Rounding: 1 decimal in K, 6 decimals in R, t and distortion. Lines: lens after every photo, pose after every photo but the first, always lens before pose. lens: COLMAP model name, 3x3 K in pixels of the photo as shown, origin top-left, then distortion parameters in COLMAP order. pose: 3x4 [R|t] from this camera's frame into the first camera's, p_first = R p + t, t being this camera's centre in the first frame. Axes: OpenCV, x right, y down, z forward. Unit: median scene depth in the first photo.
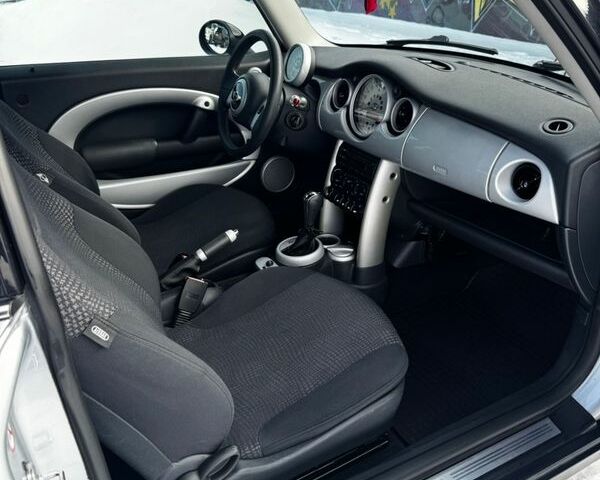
lens RADIAL K [[546.0, 0, 300.0], [0, 546.0, 240.0], [0, 0, 1]] dist [0.072645, -0.009448]
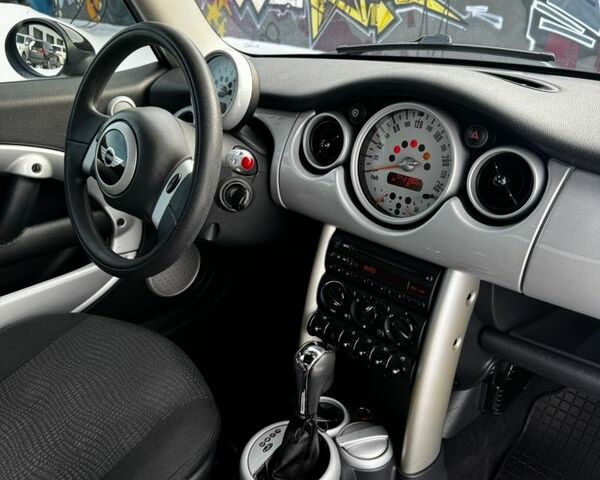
lens RADIAL K [[554.9, 0, 300.0], [0, 554.9, 240.0], [0, 0, 1]] dist [0.212010, -0.400262]
pose [[0.953596, -0.116023, 0.277838, -0.103989], [0.127125, 0.991638, -0.022216, -0.158102], [-0.272938, 0.056506, 0.960371, 0.480407]]
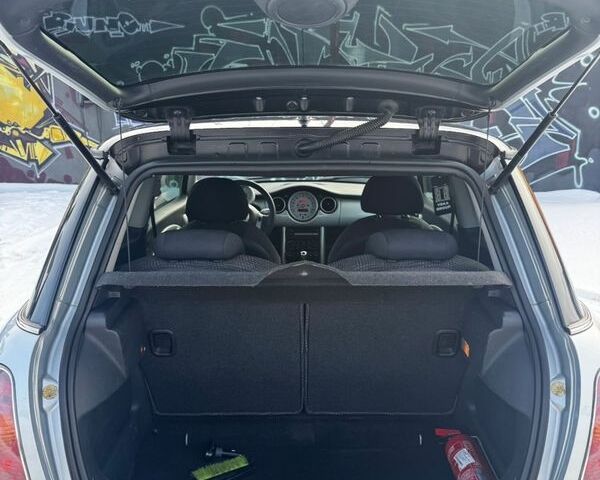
lens RADIAL K [[546.0, 0, 300.0], [0, 546.0, 240.0], [0, 0, 1]] dist [0.072645, -0.009448]
pose [[0.489539, -0.214312, 0.845235, -1.494830], [0.400475, 0.916308, 0.000388, -0.118429], [-0.774578, 0.338306, 0.534394, -0.048081]]
